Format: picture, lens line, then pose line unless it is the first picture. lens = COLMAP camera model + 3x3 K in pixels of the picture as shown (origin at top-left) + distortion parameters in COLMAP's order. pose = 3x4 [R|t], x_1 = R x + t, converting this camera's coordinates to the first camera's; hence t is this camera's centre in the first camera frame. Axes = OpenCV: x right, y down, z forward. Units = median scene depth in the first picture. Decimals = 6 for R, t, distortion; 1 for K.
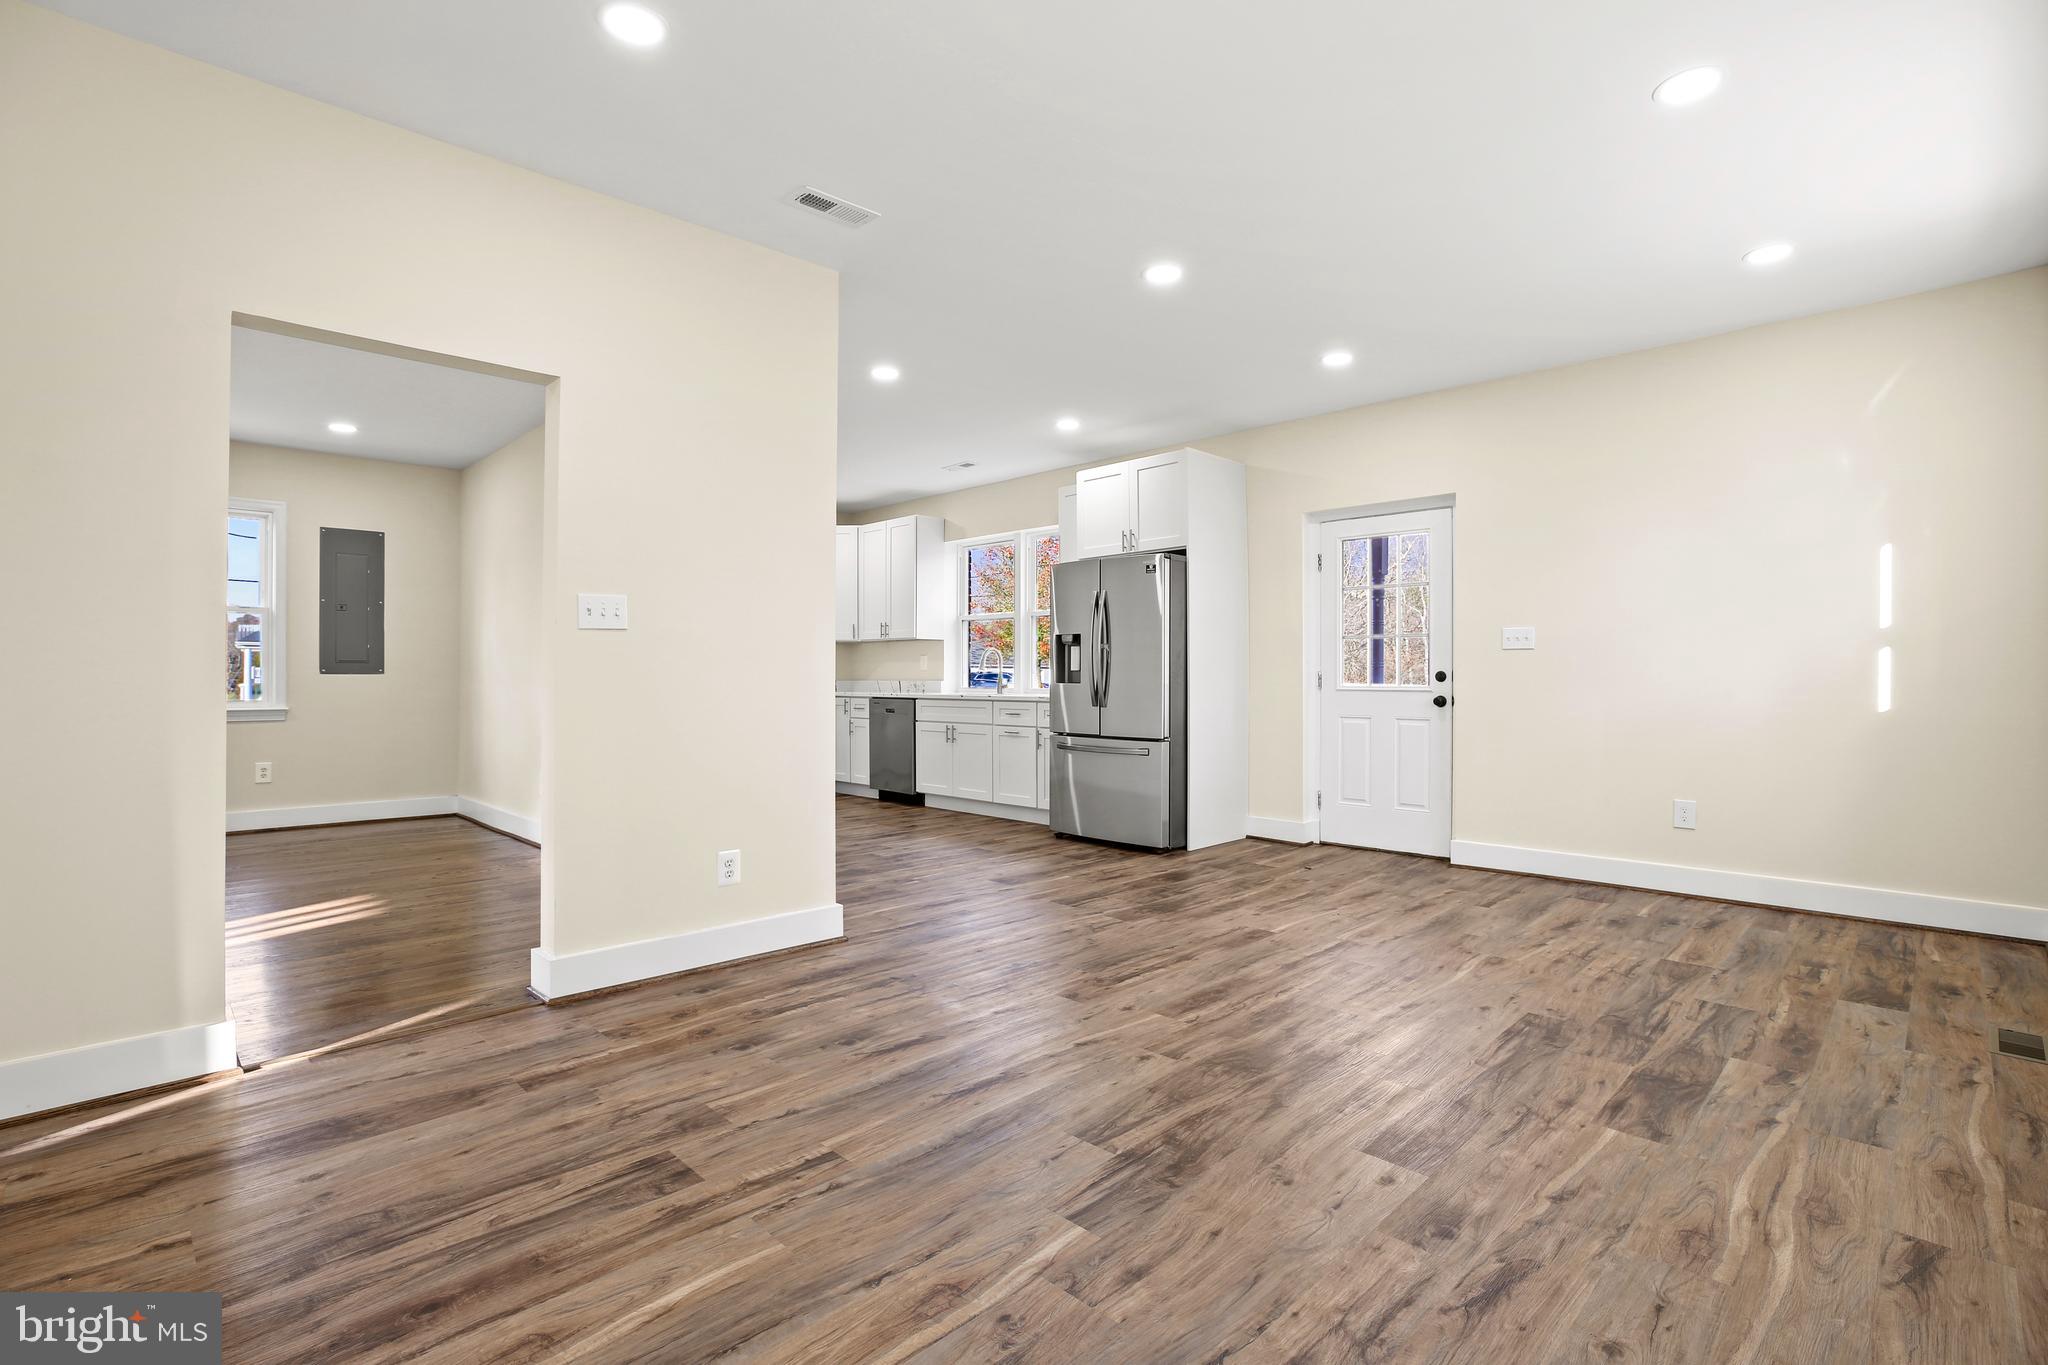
lens RADIAL K [[952.6, 0, 1031.1], [0, 952.6, 678.0], [0, 0, 1]] dist [-0.051020, 0.017966]
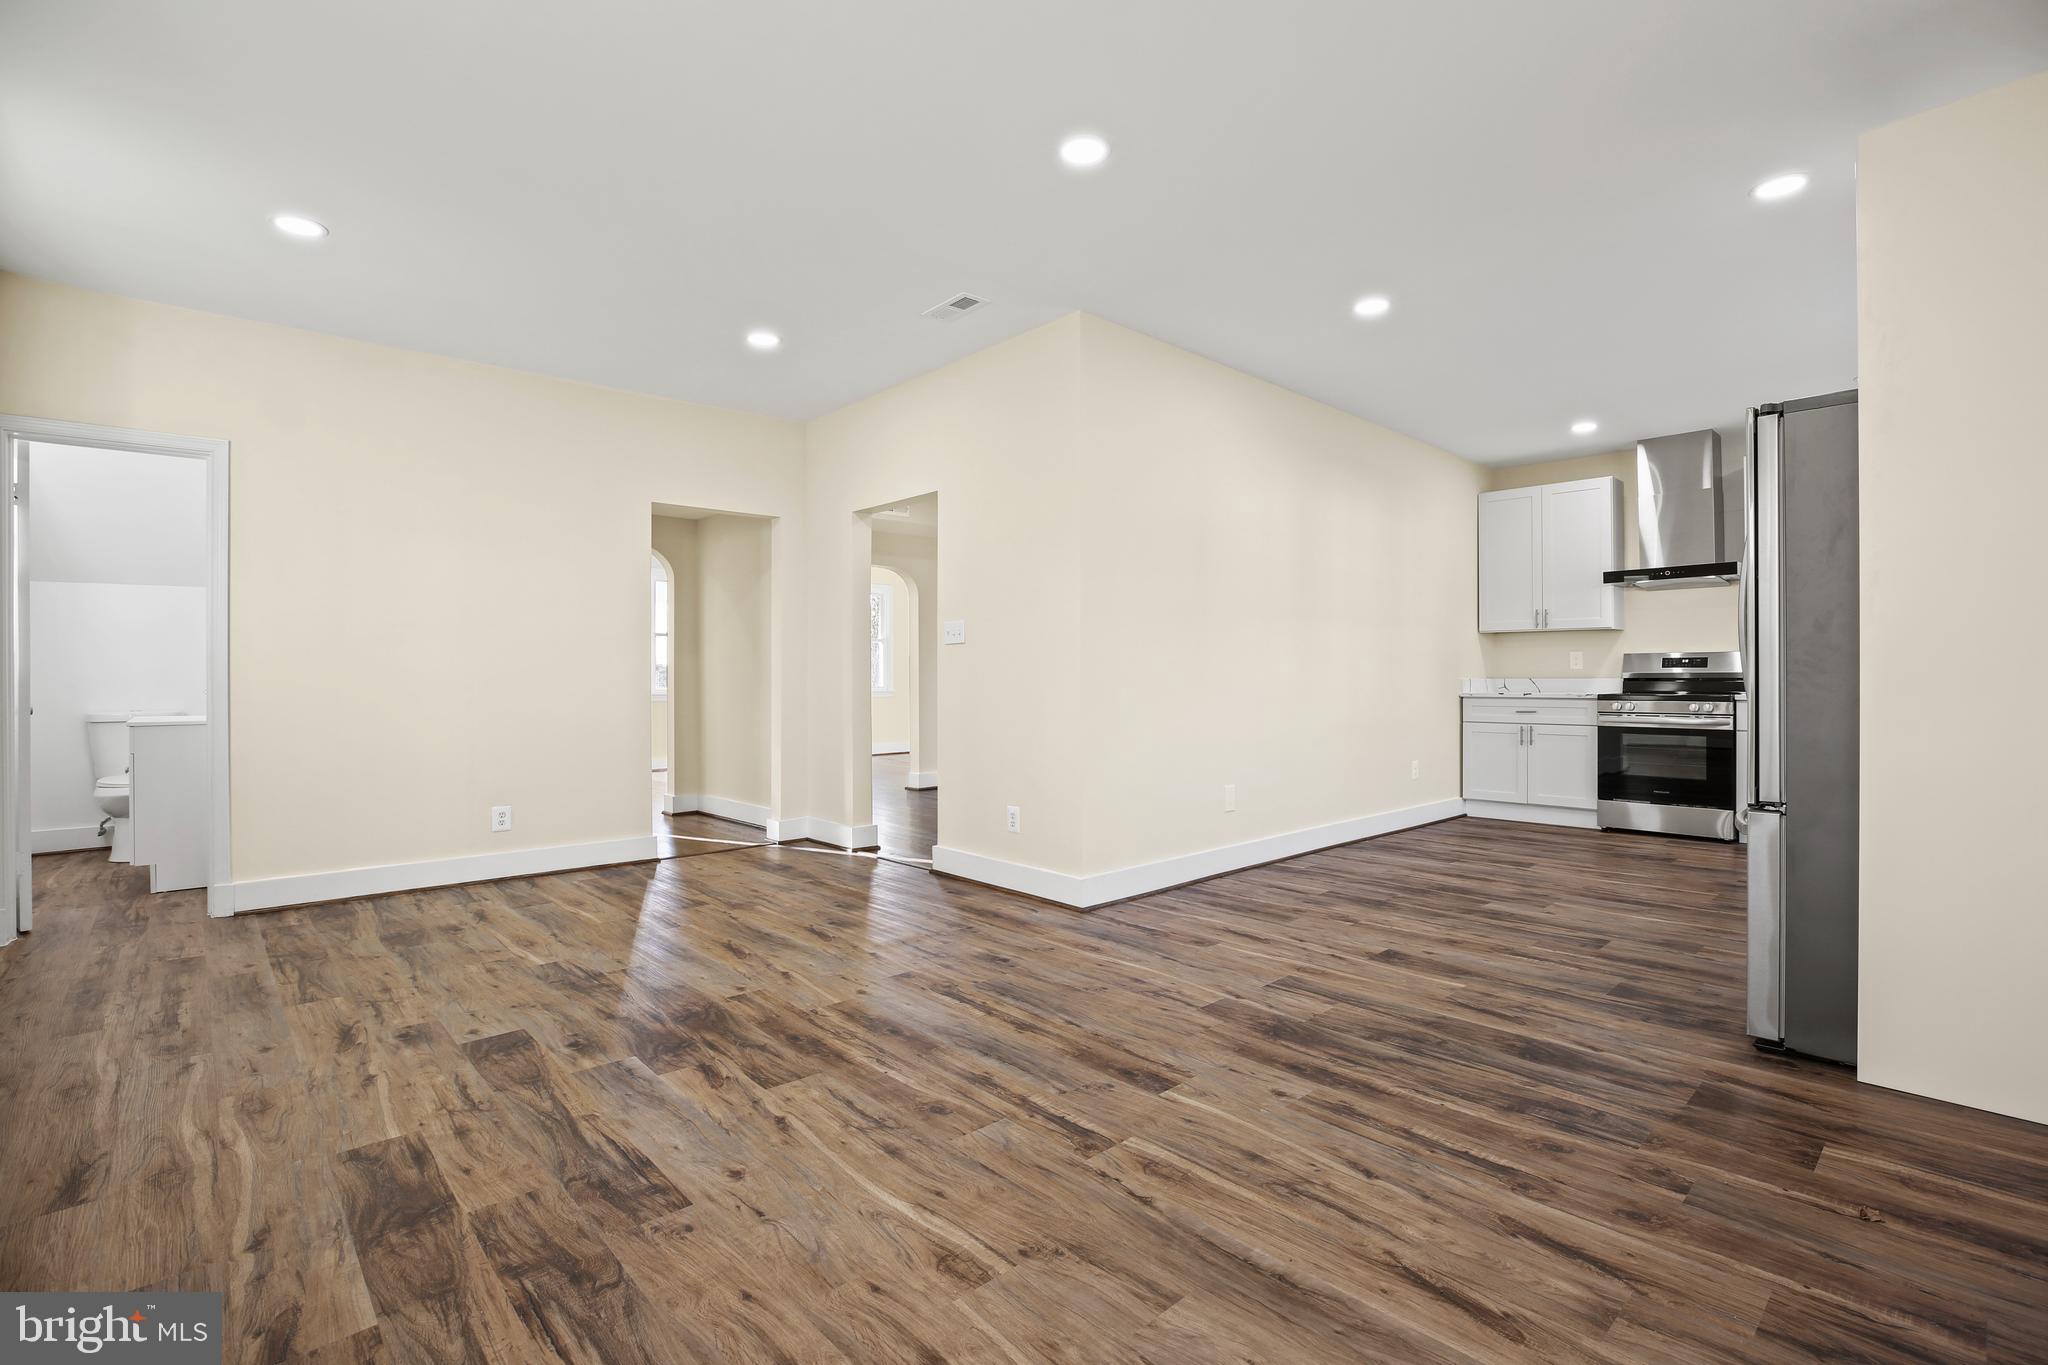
lens RADIAL K [[952.6, 0, 1031.1], [0, 952.6, 678.0], [0, 0, 1]] dist [-0.051020, 0.017966]
pose [[-0.048292, 0.004153, -0.998825, 1.321105], [0.000582, 0.999991, 0.004130, 0.000388], [0.998833, -0.000382, -0.048294, 1.447654]]
